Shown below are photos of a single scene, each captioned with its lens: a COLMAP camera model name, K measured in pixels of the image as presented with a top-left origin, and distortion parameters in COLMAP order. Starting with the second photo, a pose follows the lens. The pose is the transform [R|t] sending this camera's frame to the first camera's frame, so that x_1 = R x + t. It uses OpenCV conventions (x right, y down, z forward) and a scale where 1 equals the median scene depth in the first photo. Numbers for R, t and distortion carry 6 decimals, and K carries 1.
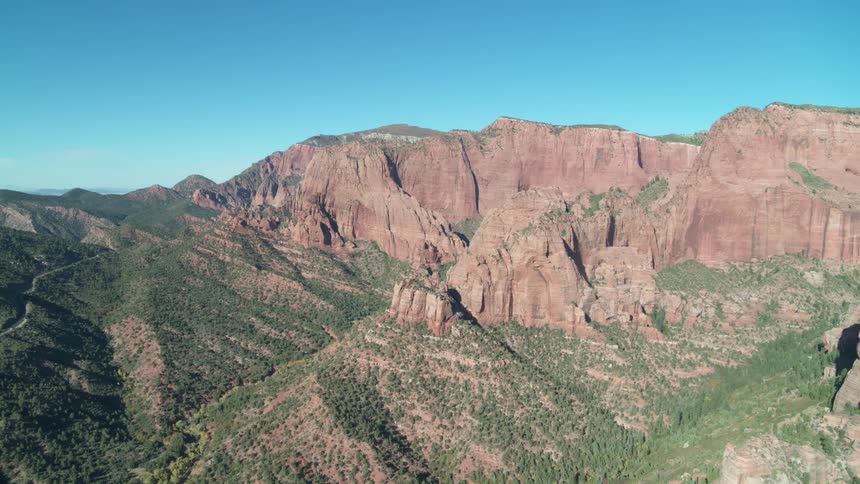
lens RADIAL K [[625.6, 0, 430.0], [0, 625.6, 242.0], [0, 0, 1]] dist [-0.092543, 0.061813]
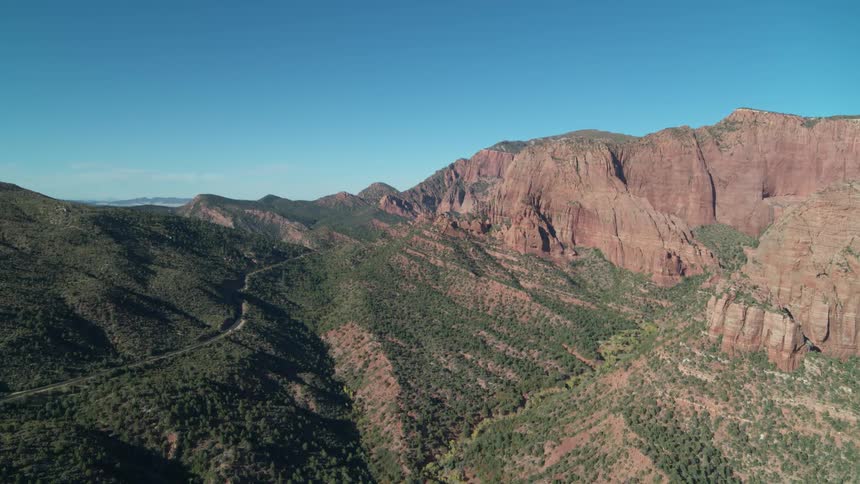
lens RADIAL K [[625.6, 0, 430.0], [0, 625.6, 242.0], [0, 0, 1]] dist [-0.092543, 0.061813]
pose [[0.966406, 0.022007, -0.256076, -0.126201], [-0.027882, 0.999424, -0.019335, 0.016859], [0.255503, 0.025826, 0.966463, 0.140618]]
